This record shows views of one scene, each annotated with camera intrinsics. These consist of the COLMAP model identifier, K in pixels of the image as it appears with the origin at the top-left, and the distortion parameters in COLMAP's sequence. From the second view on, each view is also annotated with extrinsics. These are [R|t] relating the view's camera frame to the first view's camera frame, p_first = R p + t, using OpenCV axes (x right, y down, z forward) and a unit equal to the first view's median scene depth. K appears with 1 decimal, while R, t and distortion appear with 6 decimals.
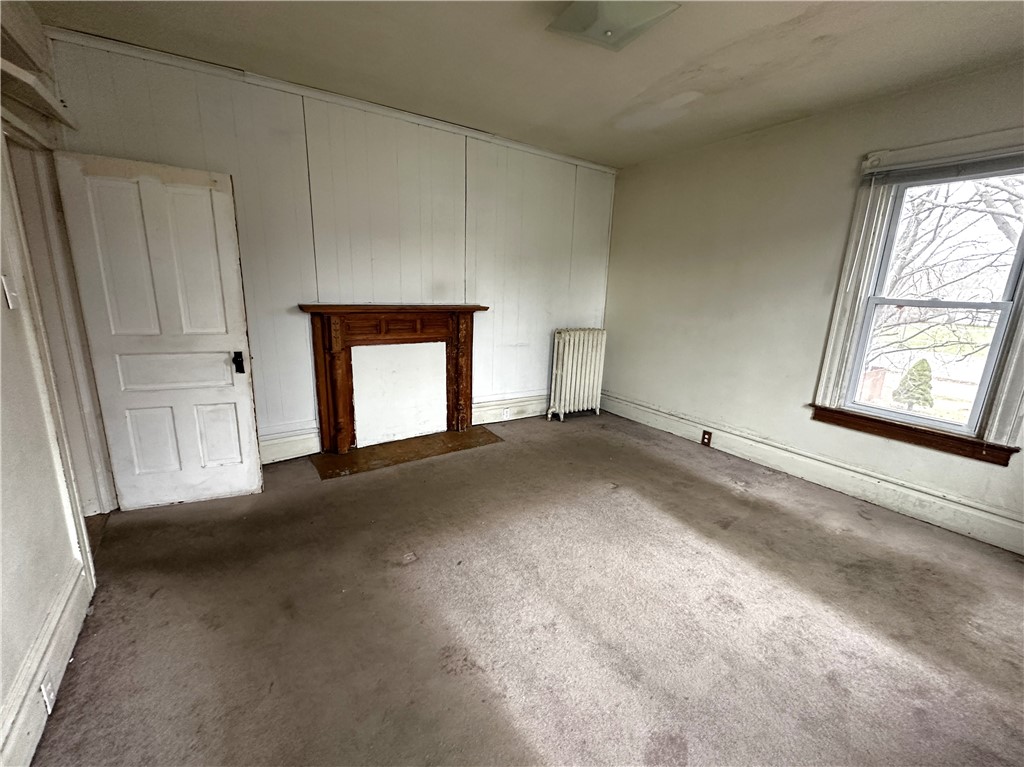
lens RADIAL K [[414.5, 0, 512.8], [0, 414.5, 379.5], [0, 0, 1]] dist [-0.001464, 0.000123]
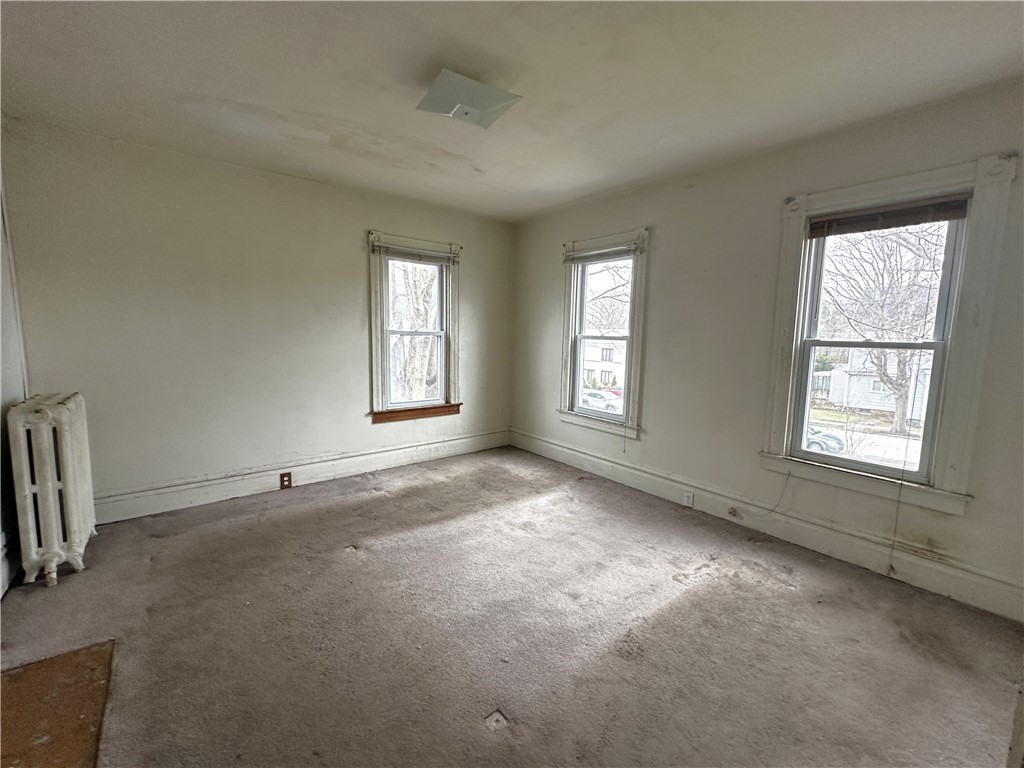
lens RADIAL K [[414.5, 0, 514.0], [0, 414.5, 381.3], [0, 0, 1]] dist [-0.001464, 0.000123]
pose [[-0.059943, -0.148717, 0.987061, -0.594031], [0.202712, 0.966421, 0.157917, -0.154641], [-0.977402, 0.209555, -0.027783, 0.608282]]
